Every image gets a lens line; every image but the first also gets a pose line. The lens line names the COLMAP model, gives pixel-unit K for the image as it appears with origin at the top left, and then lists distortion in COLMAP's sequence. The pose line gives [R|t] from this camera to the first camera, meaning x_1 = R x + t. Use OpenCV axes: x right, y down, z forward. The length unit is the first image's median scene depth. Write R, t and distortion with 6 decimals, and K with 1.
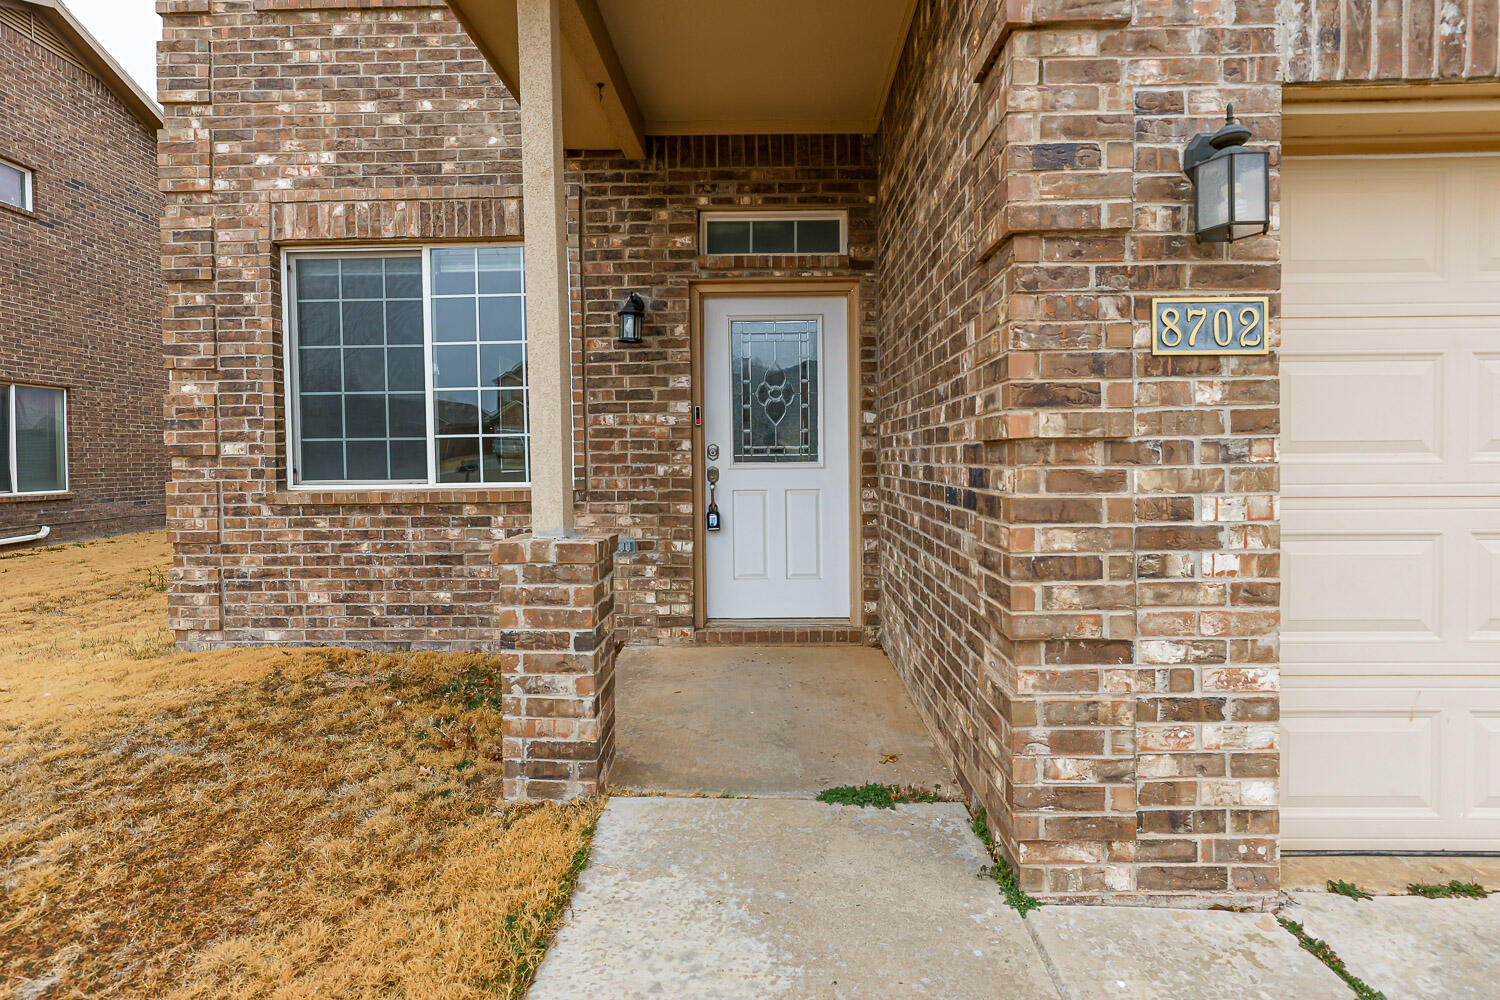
lens RADIAL K [[720.8, 0, 750.3], [0, 720.8, 452.8], [0, 0, 1]] dist [-0.000614, -0.000093]
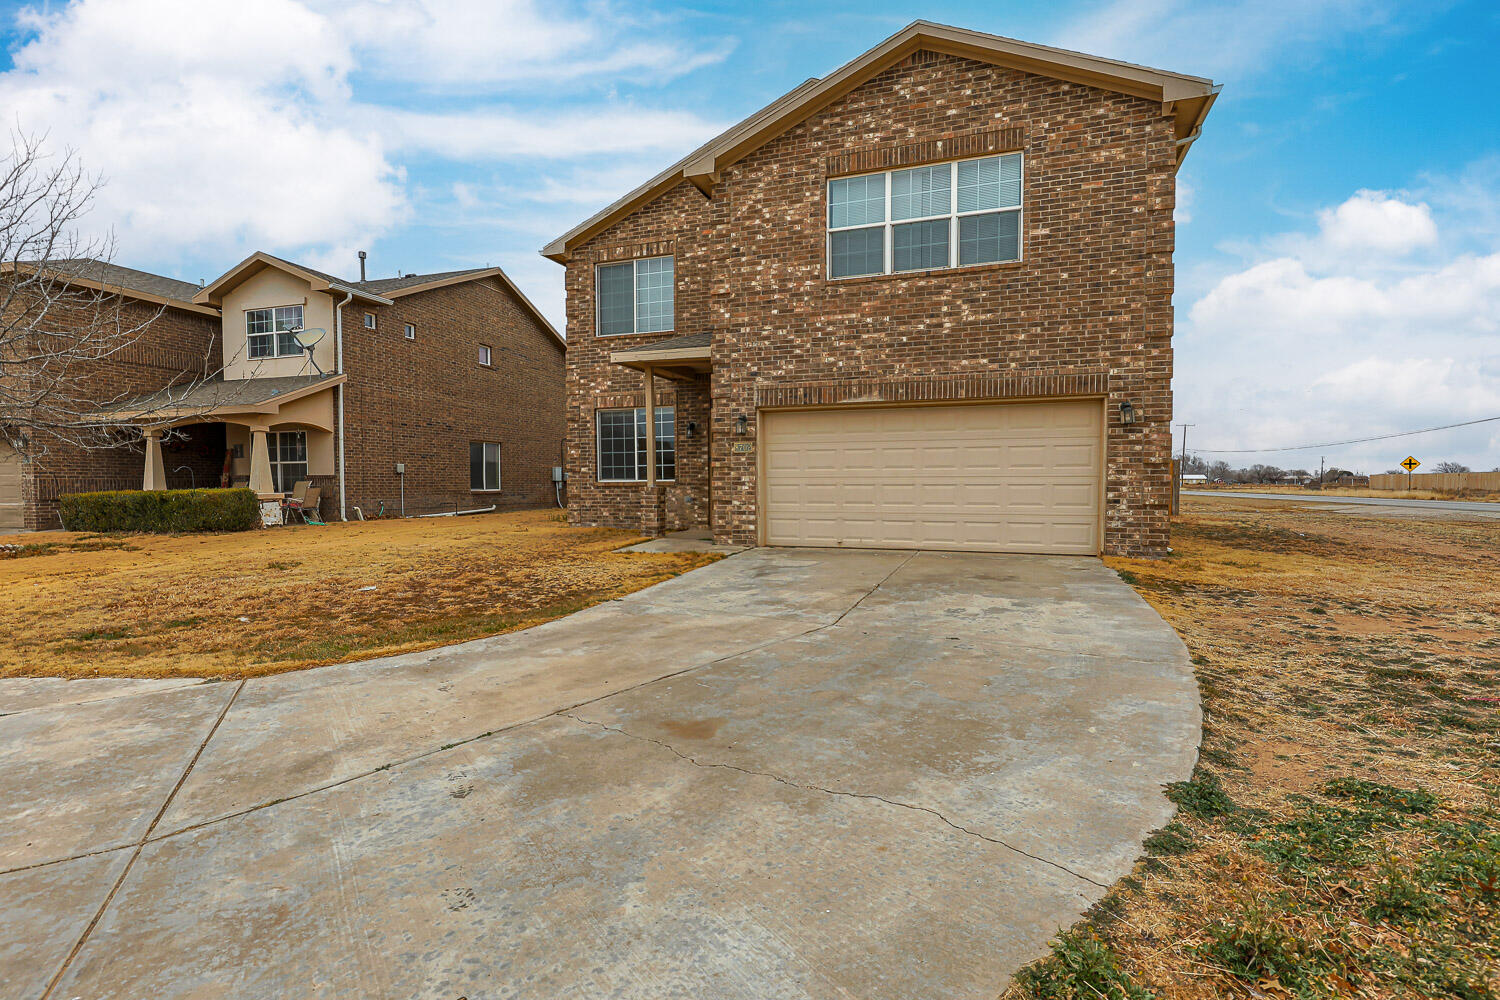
lens RADIAL K [[688.6, 0, 723.6], [0, 688.6, 470.3], [0, 0, 1]] dist [0.006131, -0.000610]
pose [[0.939703, 0.001162, -0.341989, 1.020717], [-0.005119, 0.999930, -0.010666, 0.029984], [0.341953, 0.011774, 0.939643, -1.843620]]
